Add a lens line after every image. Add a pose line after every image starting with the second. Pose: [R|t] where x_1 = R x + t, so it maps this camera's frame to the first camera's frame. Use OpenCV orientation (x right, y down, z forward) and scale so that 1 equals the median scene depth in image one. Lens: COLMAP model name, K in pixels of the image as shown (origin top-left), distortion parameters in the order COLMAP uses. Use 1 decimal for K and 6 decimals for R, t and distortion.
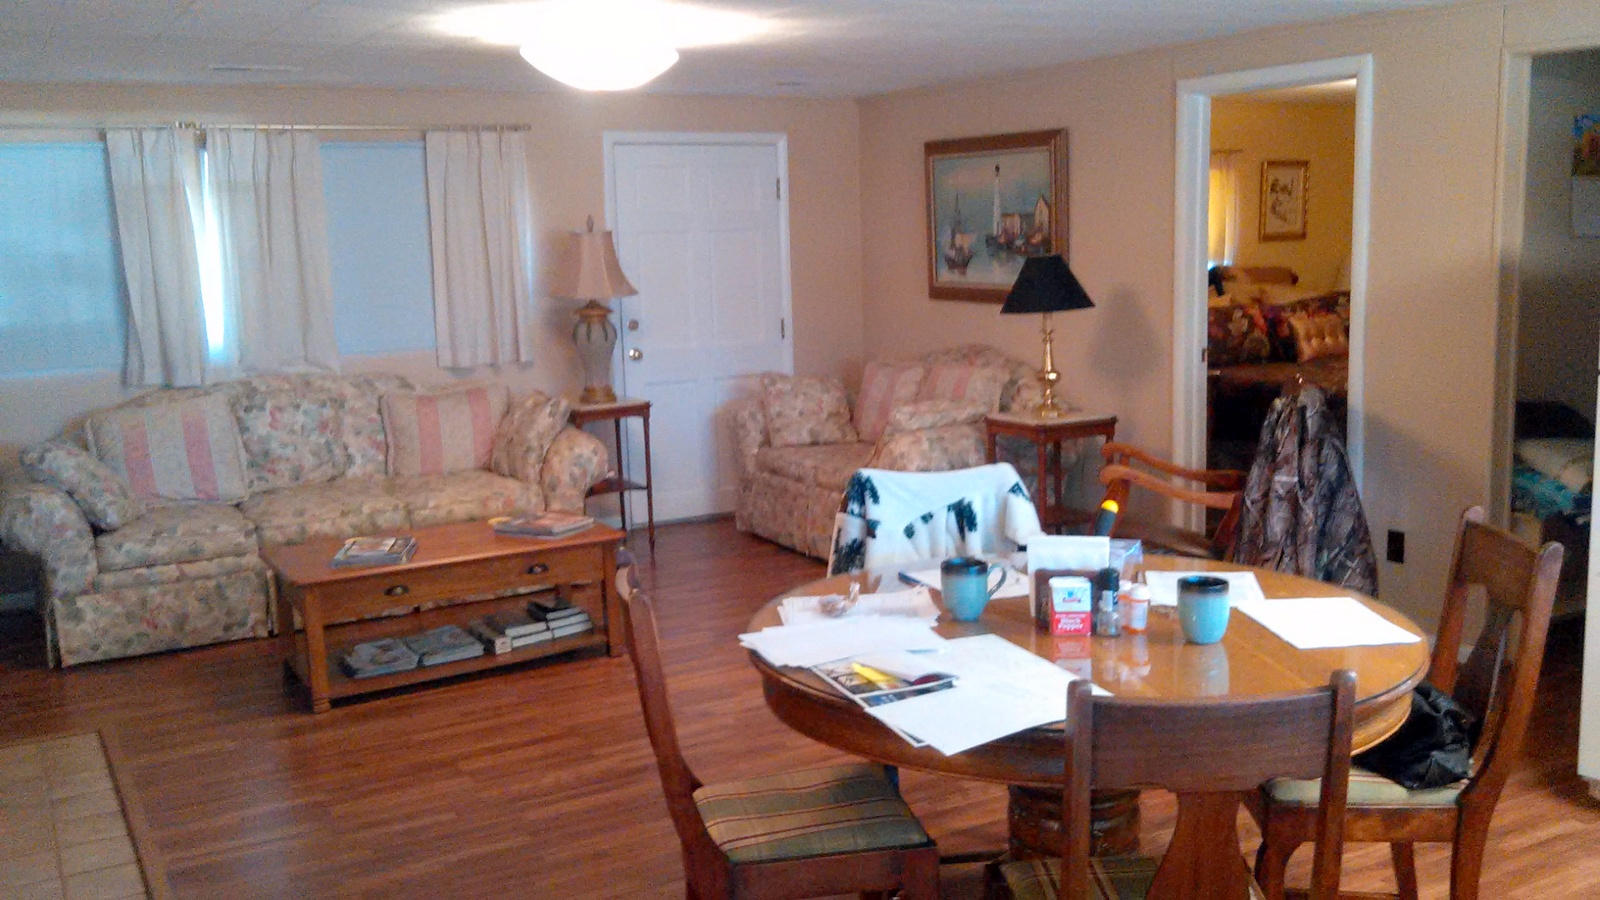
lens RADIAL K [[1477.6, 0, 794.9], [0, 1477.6, 440.2], [0, 0, 1]] dist [0.022786, 0.000000]
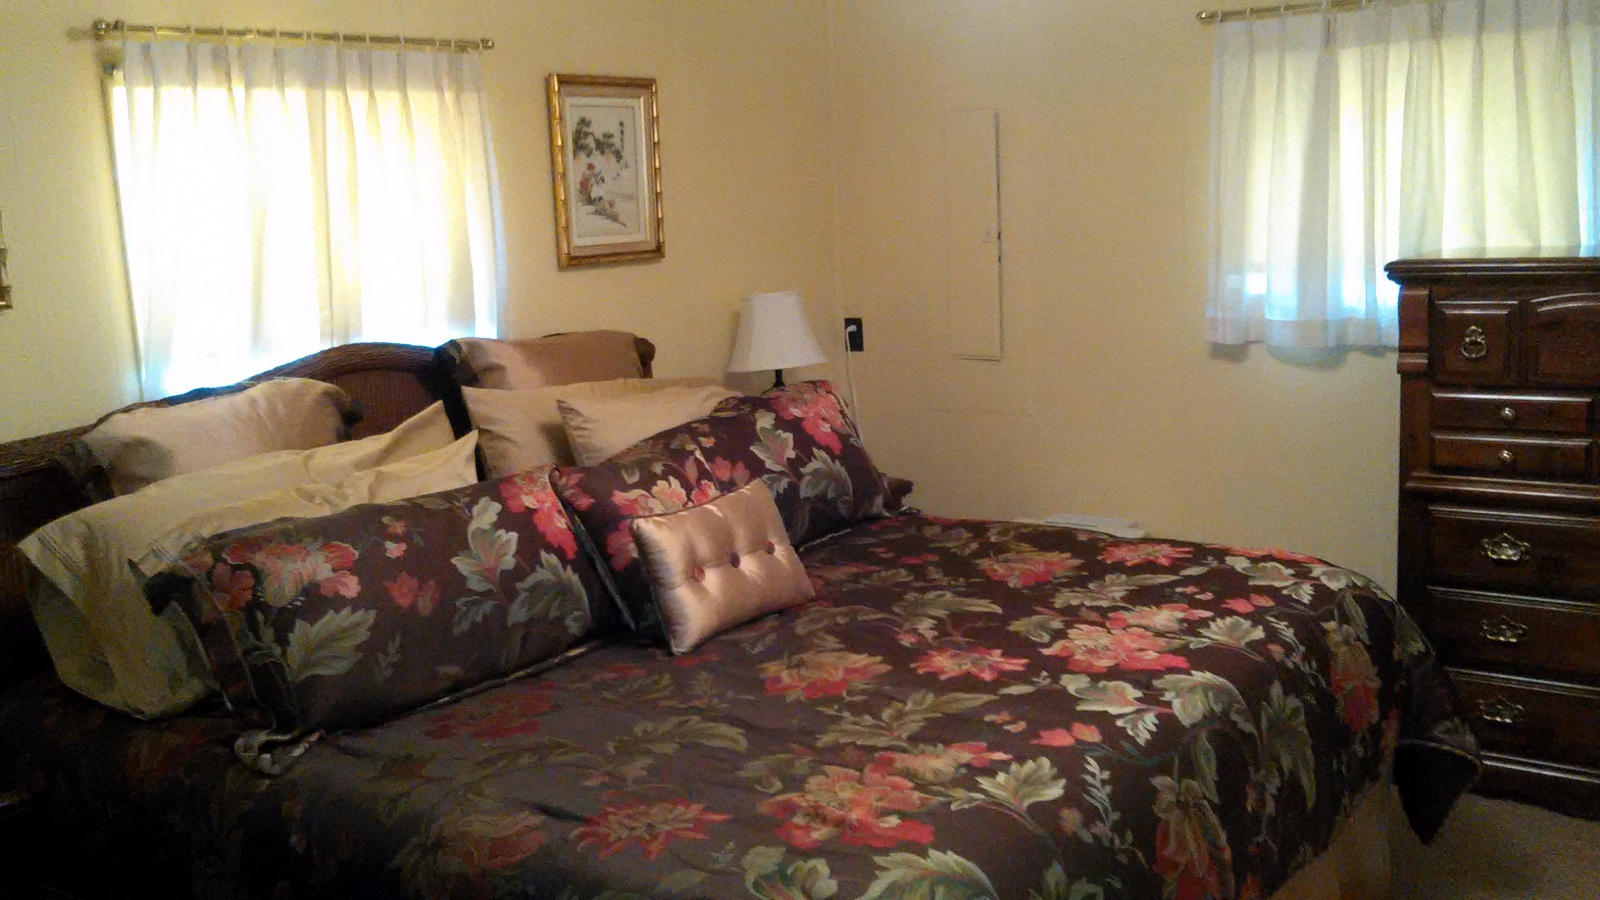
lens RADIAL K [[1477.6, 0, 803.4], [0, 1477.6, 446.3], [0, 0, 1]] dist [0.022786, 0.000000]
pose [[0.911646, -0.083529, 0.402397, 0.211813], [0.078544, 0.996492, 0.028906, -0.094559], [-0.403400, 0.005254, 0.915009, 0.611839]]
